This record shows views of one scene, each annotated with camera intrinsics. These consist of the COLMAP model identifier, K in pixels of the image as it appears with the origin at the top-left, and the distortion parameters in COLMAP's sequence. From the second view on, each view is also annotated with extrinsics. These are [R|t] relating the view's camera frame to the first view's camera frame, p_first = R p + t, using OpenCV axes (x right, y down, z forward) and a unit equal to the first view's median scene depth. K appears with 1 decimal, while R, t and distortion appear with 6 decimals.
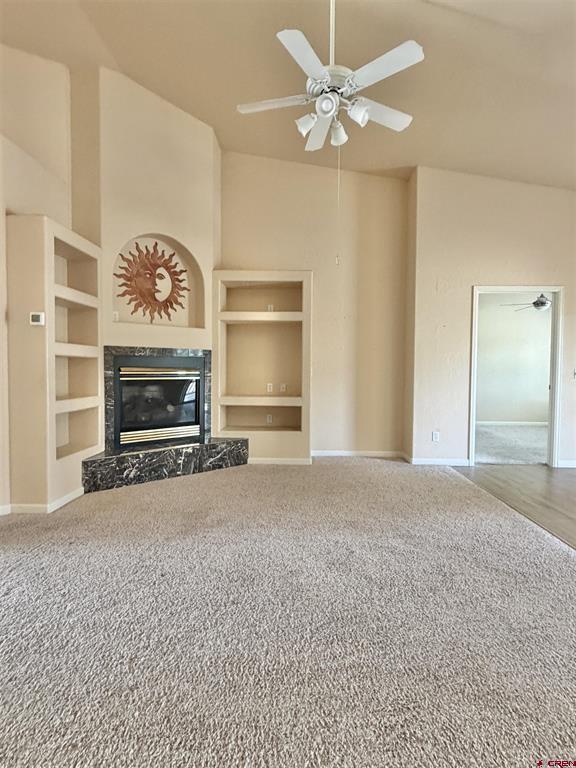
lens RADIAL K [[424.7, 0, 284.7], [0, 424.7, 381.0], [0, 0, 1]] dist [0.015927, 0.001069]
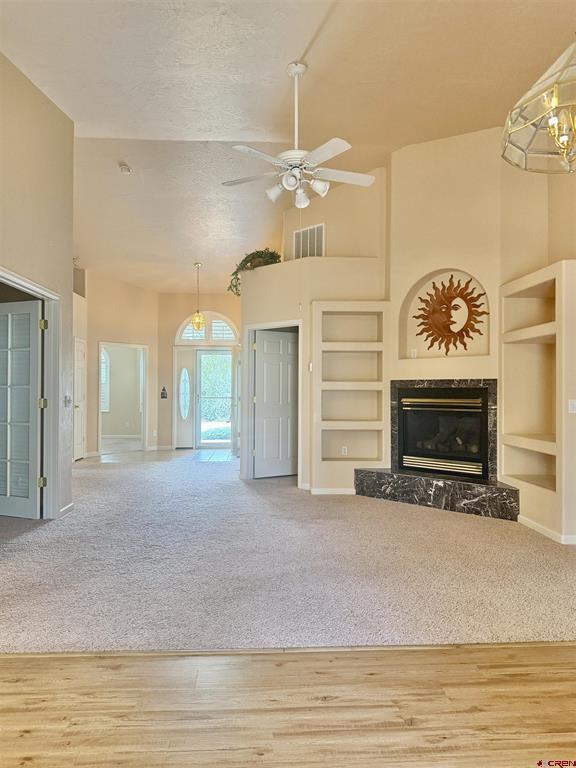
lens RADIAL K [[525.8, 0, 284.7], [0, 525.8, 386.7], [0, 0, 1]] dist [0.034768, -0.031361]
pose [[0.082925, -0.015308, -0.996438, 0.919304], [-0.033198, 0.999285, -0.018114, -0.024907], [0.996003, 0.034582, 0.082358, 0.515463]]
